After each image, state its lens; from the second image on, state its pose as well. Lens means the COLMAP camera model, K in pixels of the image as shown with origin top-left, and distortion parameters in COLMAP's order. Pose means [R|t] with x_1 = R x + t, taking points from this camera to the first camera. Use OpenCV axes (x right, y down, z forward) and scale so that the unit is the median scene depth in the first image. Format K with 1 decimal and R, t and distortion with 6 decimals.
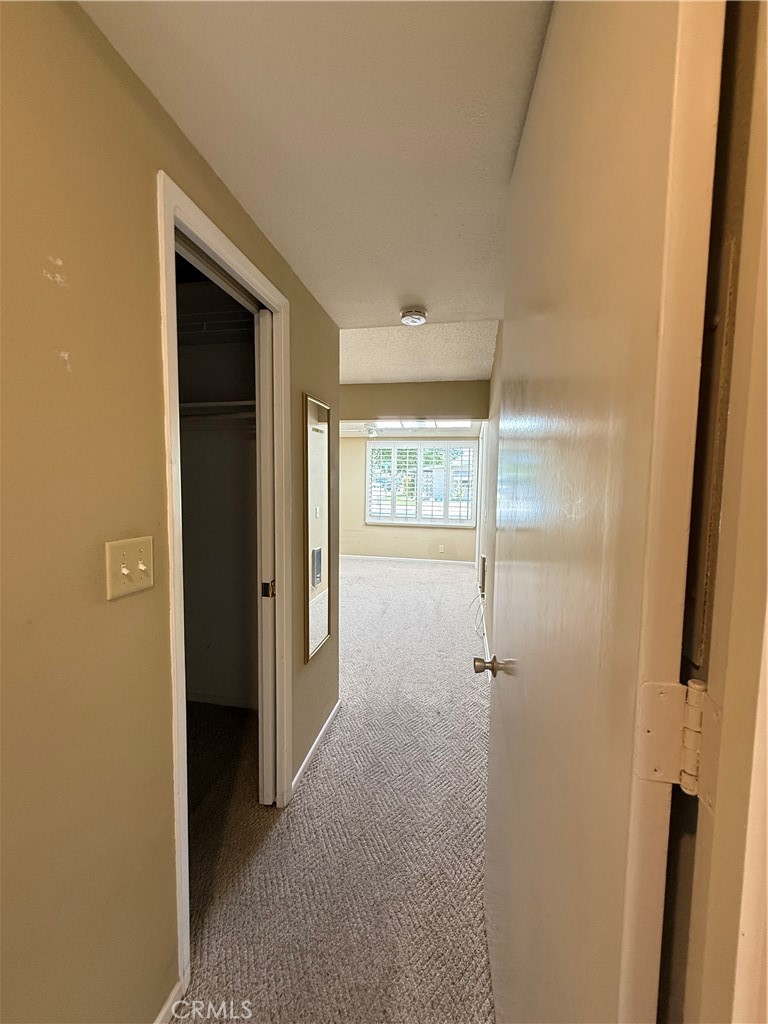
lens RADIAL K [[407.6, 0, 382.6], [0, 407.6, 507.4], [0, 0, 1]] dist [-0.000391, 0.000061]
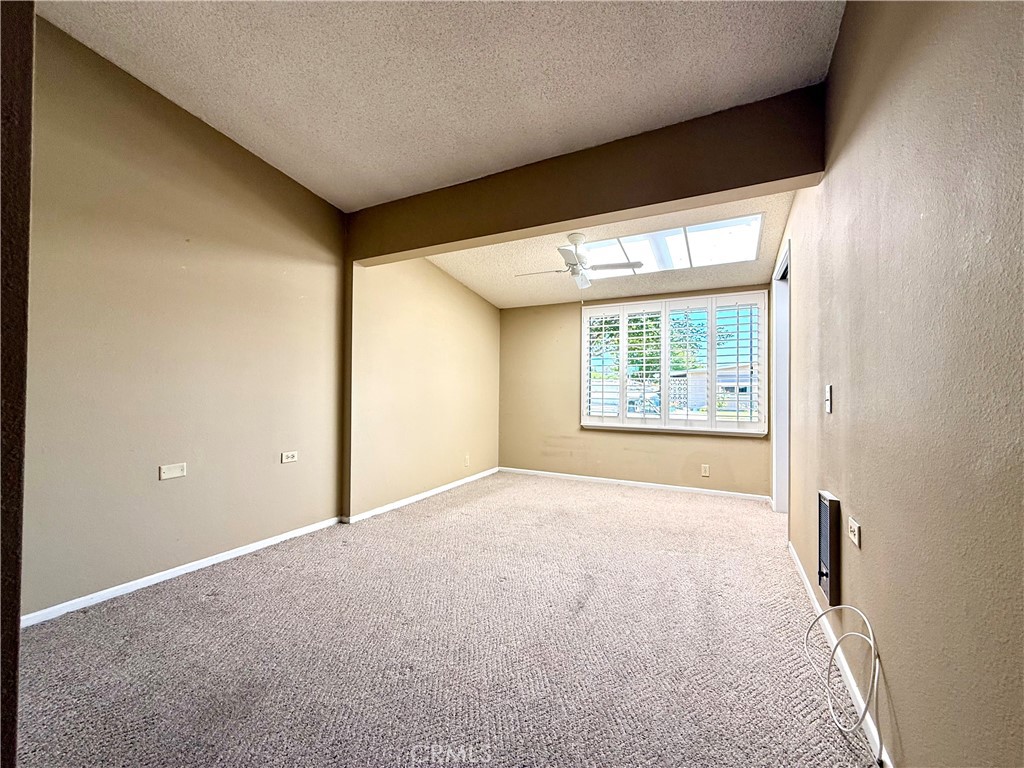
lens RADIAL K [[407.6, 0, 507.7], [0, 407.6, 384.7], [0, 0, 1]] dist [-0.000391, 0.000061]
pose [[0.957706, -0.013996, -0.287409, 0.038891], [-0.011009, 0.996303, -0.085202, 0.030283], [0.287539, 0.084762, 0.954011, 0.328631]]
